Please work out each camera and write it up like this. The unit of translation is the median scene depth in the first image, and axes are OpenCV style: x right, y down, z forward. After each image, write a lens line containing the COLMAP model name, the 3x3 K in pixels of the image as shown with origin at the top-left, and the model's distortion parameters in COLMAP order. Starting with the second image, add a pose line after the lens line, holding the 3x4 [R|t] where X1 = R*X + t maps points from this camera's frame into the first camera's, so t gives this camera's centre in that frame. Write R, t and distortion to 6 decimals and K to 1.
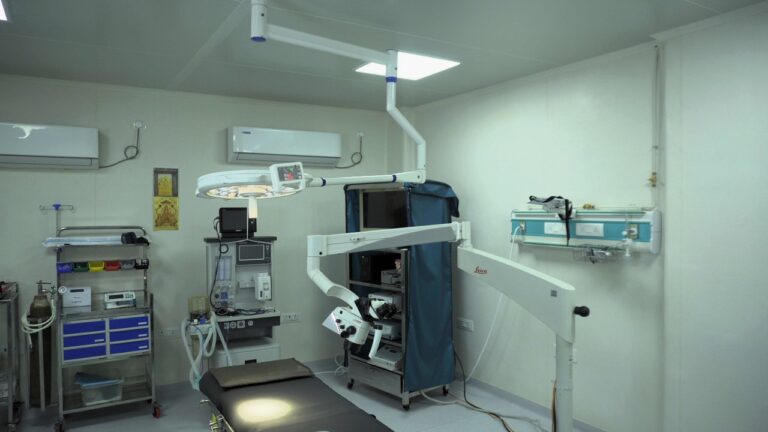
lens RADIAL K [[520.7, 0, 385.4], [0, 520.7, 218.7], [0, 0, 1]] dist [-0.039413, 0.021347]
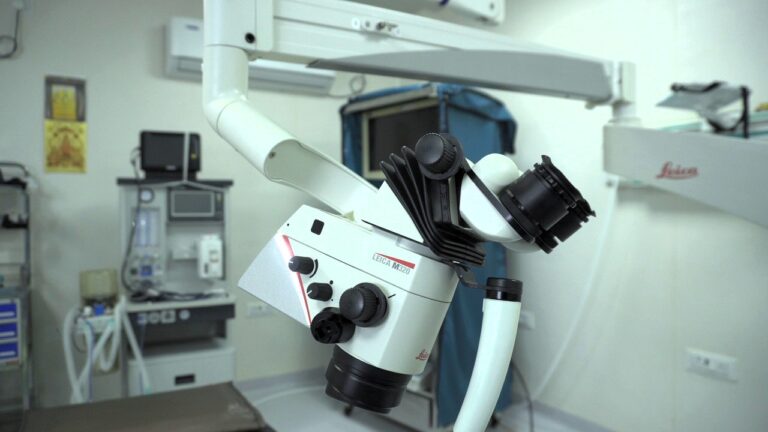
lens RADIAL K [[520.7, 0, 387.7], [0, 520.7, 217.4], [0, 0, 1]] dist [-0.039413, 0.021347]
pose [[0.999936, 0.002249, 0.011088, -0.028583], [-0.002221, 0.999994, -0.002522, 0.087746], [-0.011093, 0.002497, 0.999935, 0.387742]]
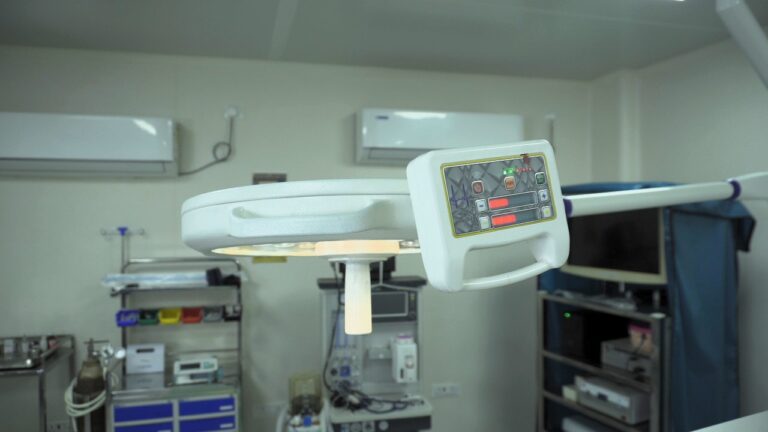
lens RADIAL K [[520.7, 0, 386.5], [0, 520.7, 217.2], [0, 0, 1]] dist [-0.039413, 0.021347]
pose [[0.961178, 0.002875, -0.275914, -0.088871], [-0.004336, 0.999980, -0.004686, -0.040234], [0.275894, 0.005700, 0.961171, 0.411532]]
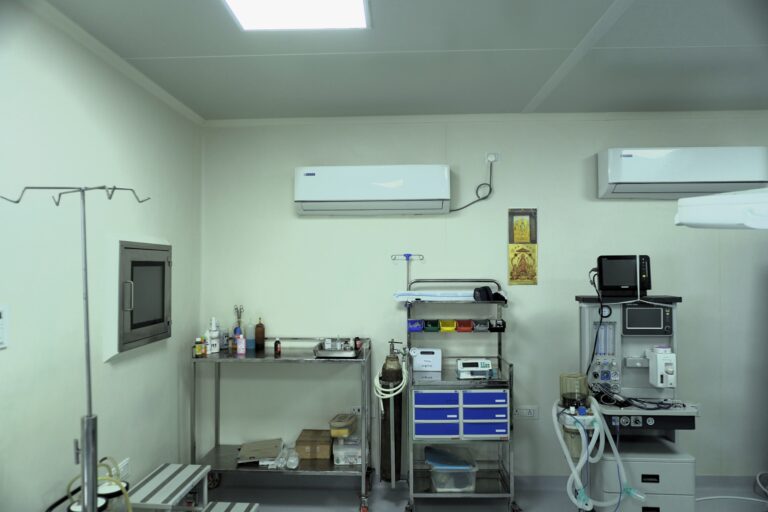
lens RADIAL K [[504.4, 0, 385.9], [0, 504.4, 260.9], [0, 0, 1]] dist [-0.047394, 0.005919]
pose [[0.836685, -0.007156, -0.547638, -0.189652], [-0.006193, 0.999727, -0.022525, 0.004110], [0.547650, 0.022238, 0.836412, 0.245130]]
